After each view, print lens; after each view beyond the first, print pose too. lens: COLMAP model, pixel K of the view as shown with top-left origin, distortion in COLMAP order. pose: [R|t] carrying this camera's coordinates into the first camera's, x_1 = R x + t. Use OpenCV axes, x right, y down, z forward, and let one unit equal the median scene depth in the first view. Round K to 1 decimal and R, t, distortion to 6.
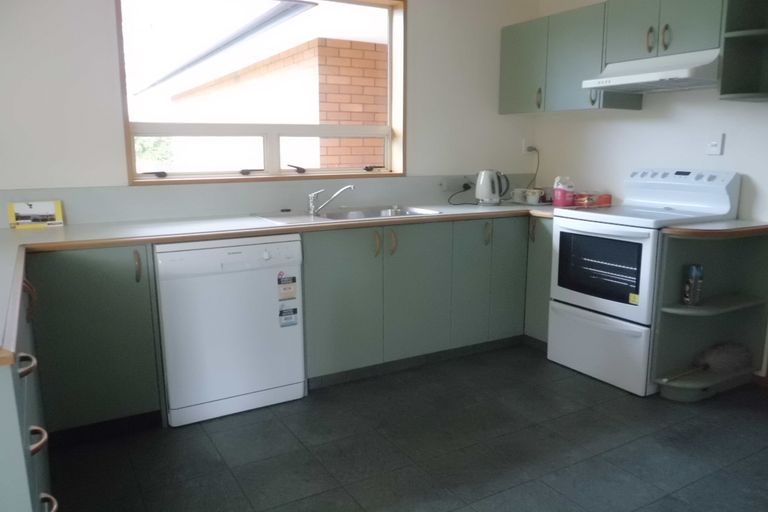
lens RADIAL K [[580.9, 0, 384.2], [0, 580.9, 281.7], [0, 0, 1]] dist [-0.111501, 0.080314]
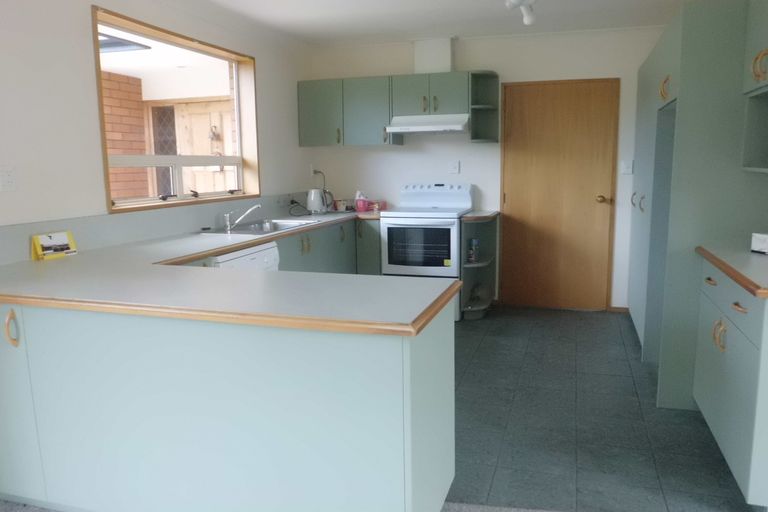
lens RADIAL K [[580.4, 0, 384.0], [0, 580.4, 256.0], [0, 0, 1]] dist [-0.074901, 0.001277]
pose [[0.763931, -0.108665, 0.636082, -0.673042], [0.154040, 0.987931, -0.016227, 0.009221], [-0.626642, 0.110378, 0.771451, -0.148115]]
